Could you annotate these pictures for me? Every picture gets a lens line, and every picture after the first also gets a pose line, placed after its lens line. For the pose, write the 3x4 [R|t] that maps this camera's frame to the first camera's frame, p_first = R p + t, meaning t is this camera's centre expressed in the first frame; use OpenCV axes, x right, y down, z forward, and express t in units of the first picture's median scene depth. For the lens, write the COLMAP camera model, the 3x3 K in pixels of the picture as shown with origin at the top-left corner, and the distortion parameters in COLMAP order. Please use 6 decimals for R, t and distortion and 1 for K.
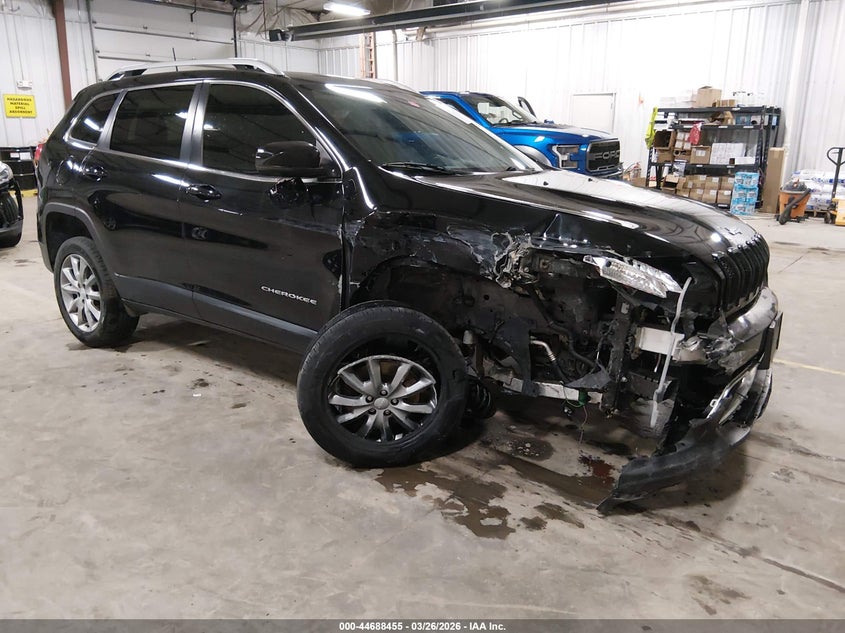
lens RADIAL K [[666.6, 0, 421.8], [0, 666.6, 317.2], [0, 0, 1]] dist [0.031335, -0.046731]
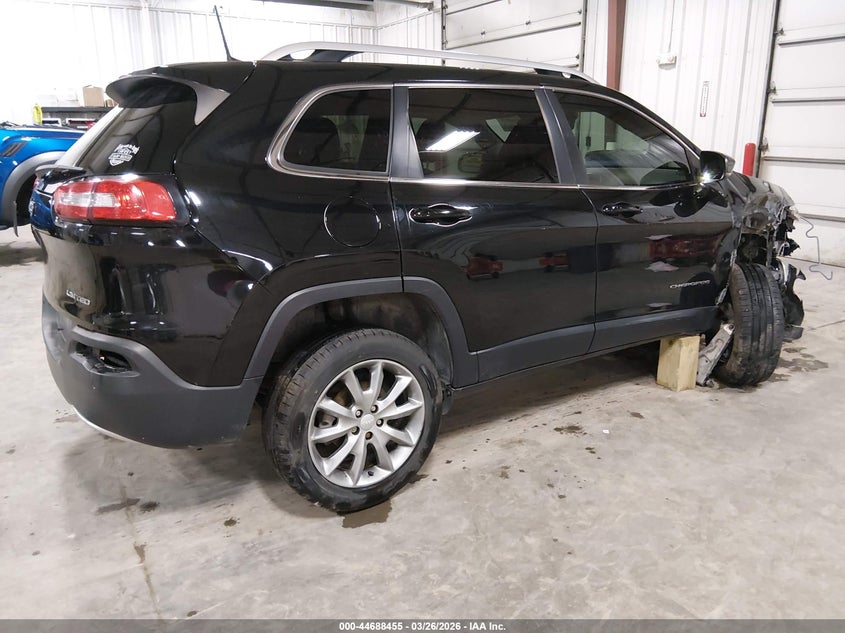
lens RADIAL K [[666.6, 0, 420.0], [0, 666.6, 313.6], [0, 0, 1]] dist [0.031335, -0.046731]
pose [[0.303748, -0.256989, 0.917439, -1.291765], [0.250488, 0.950600, 0.183346, -0.287623], [-0.919235, 0.174117, 0.353115, 0.936379]]
